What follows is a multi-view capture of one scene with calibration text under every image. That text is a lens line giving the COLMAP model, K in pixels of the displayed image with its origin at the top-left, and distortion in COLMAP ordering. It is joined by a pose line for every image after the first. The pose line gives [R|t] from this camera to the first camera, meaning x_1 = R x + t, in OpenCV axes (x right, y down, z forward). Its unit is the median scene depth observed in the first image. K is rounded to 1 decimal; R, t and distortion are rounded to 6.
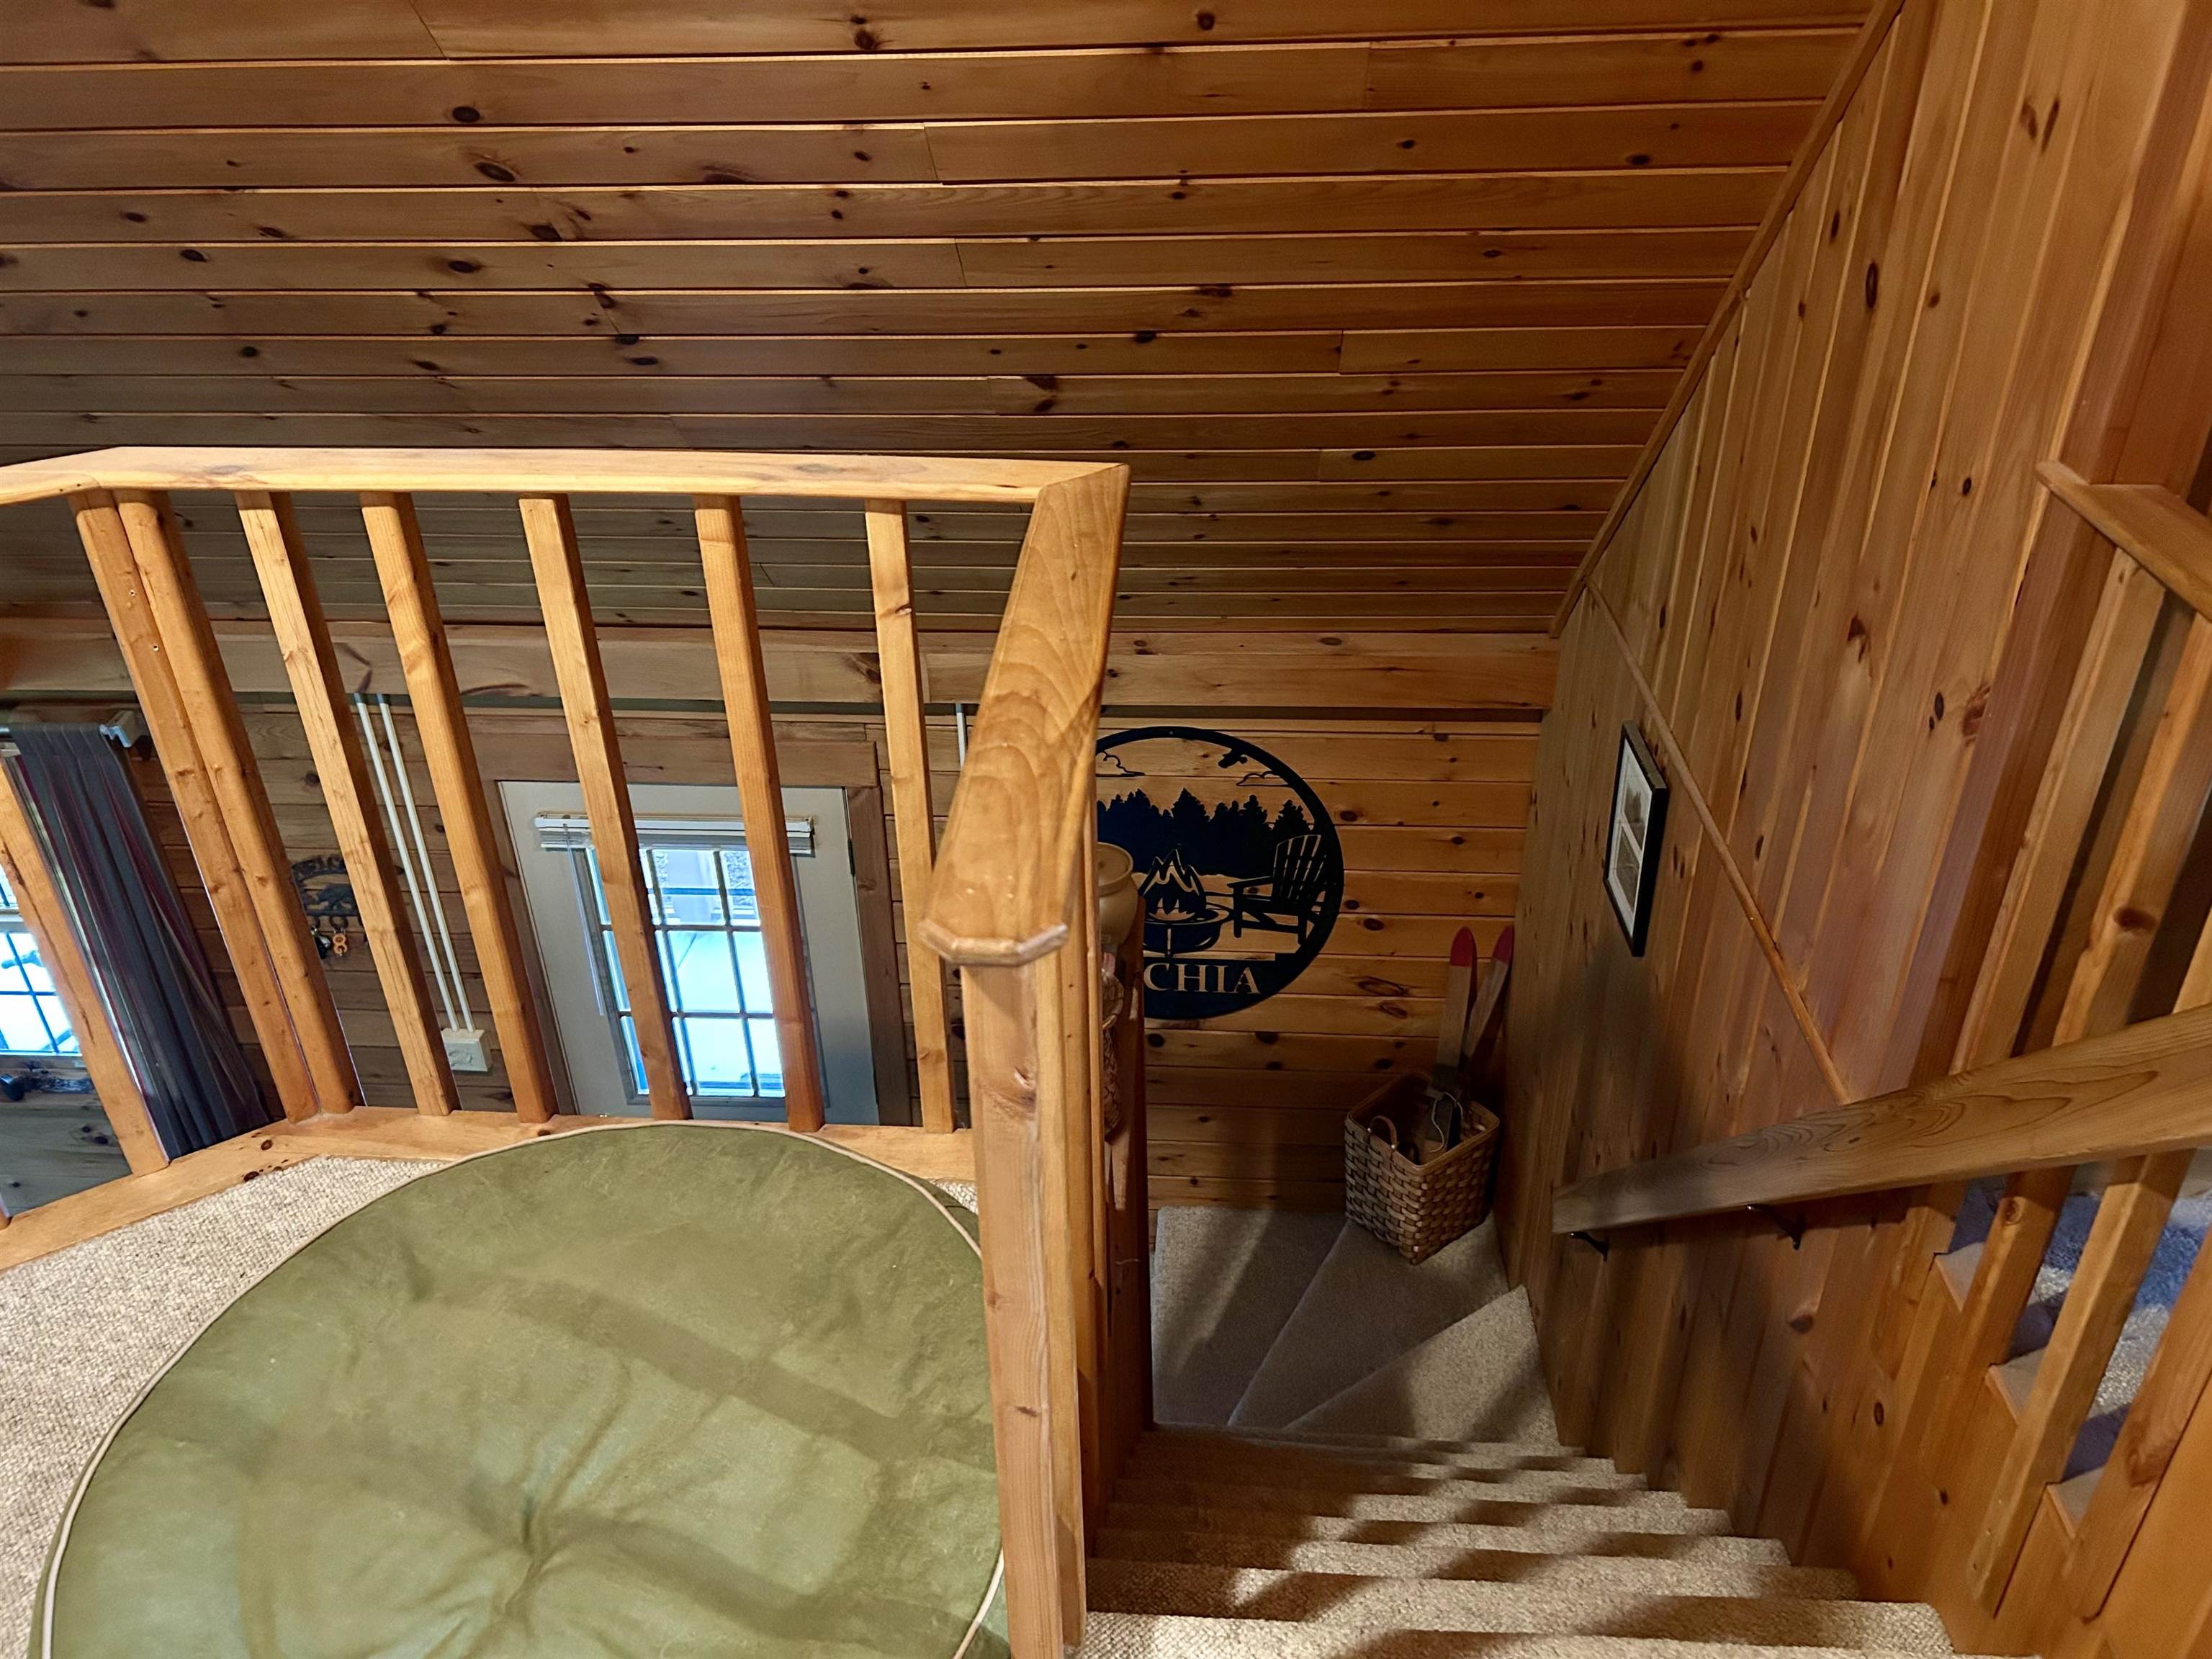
lens RADIAL K [[1660.9, 0, 1111.1], [0, 1660.9, 842.1], [0, 0, 1]] dist [0.042767, -0.043854]
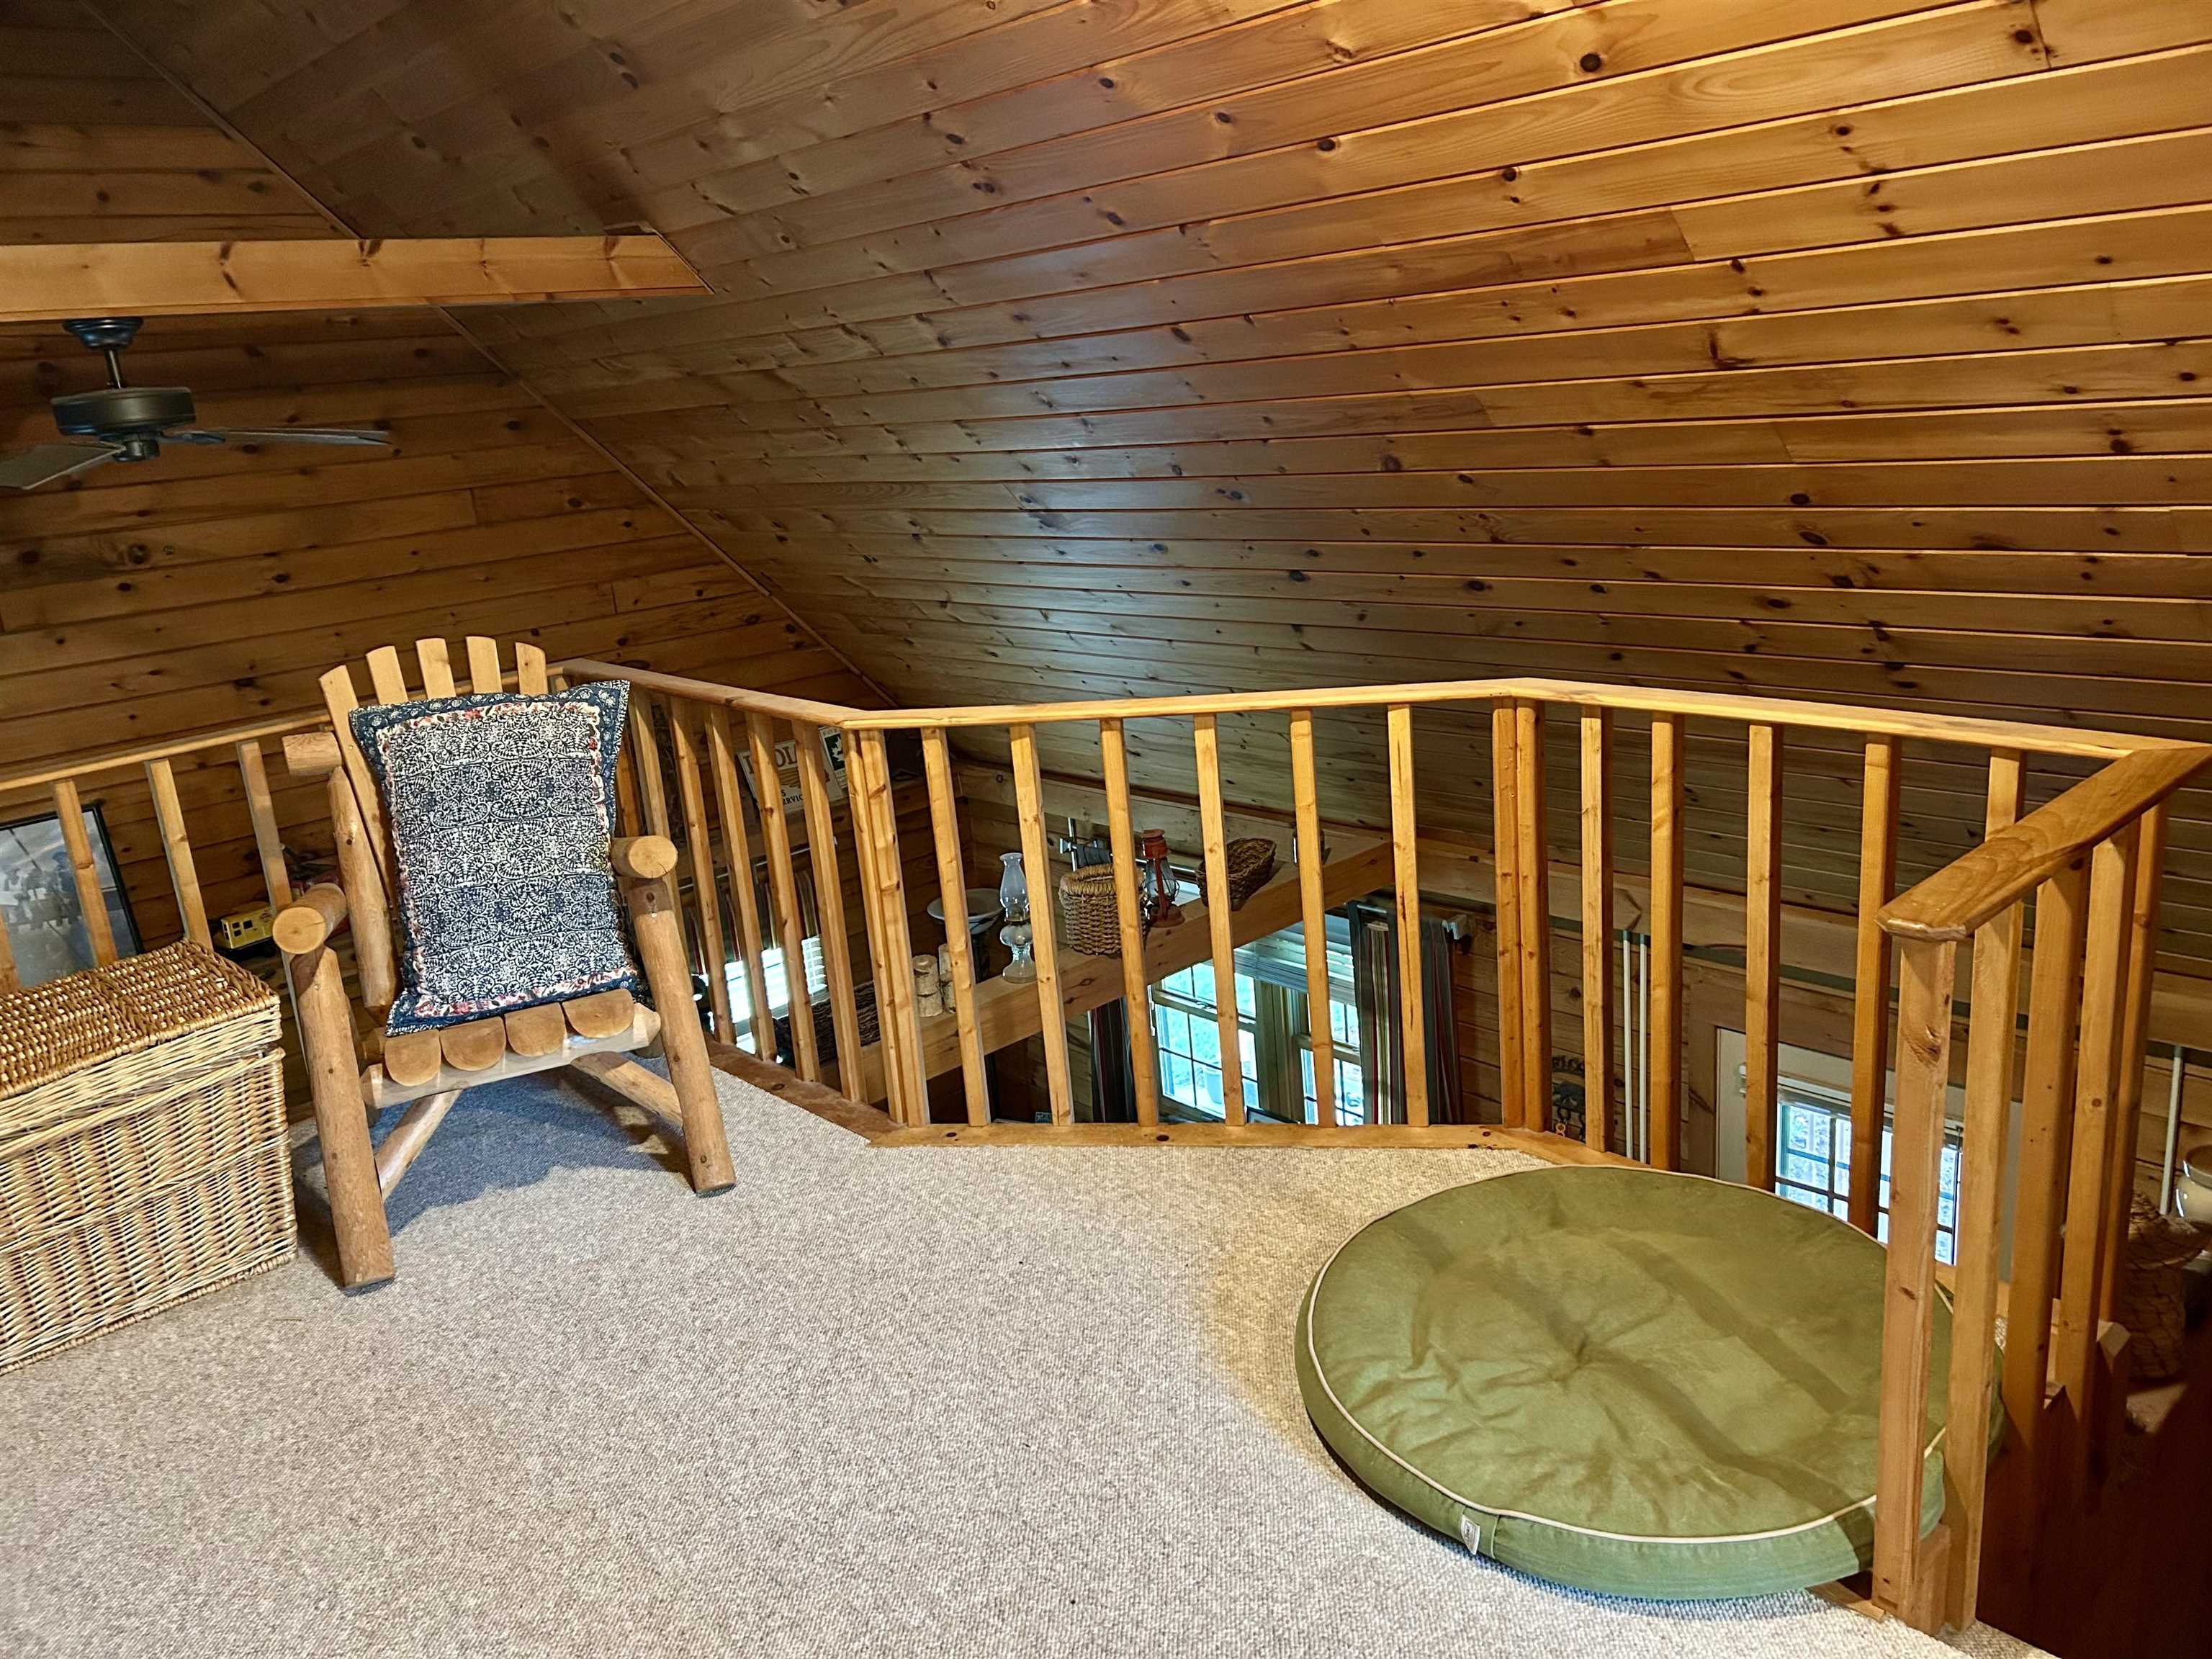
lens RADIAL K [[1660.9, 0, 1097.7], [0, 1660.9, 829.3], [0, 0, 1]] dist [0.042767, -0.043854]
pose [[0.717683, 0.145397, -0.681022, 0.238530], [-0.293631, 0.949954, -0.106624, 0.195032], [0.631436, 0.276491, 0.724459, -0.403367]]
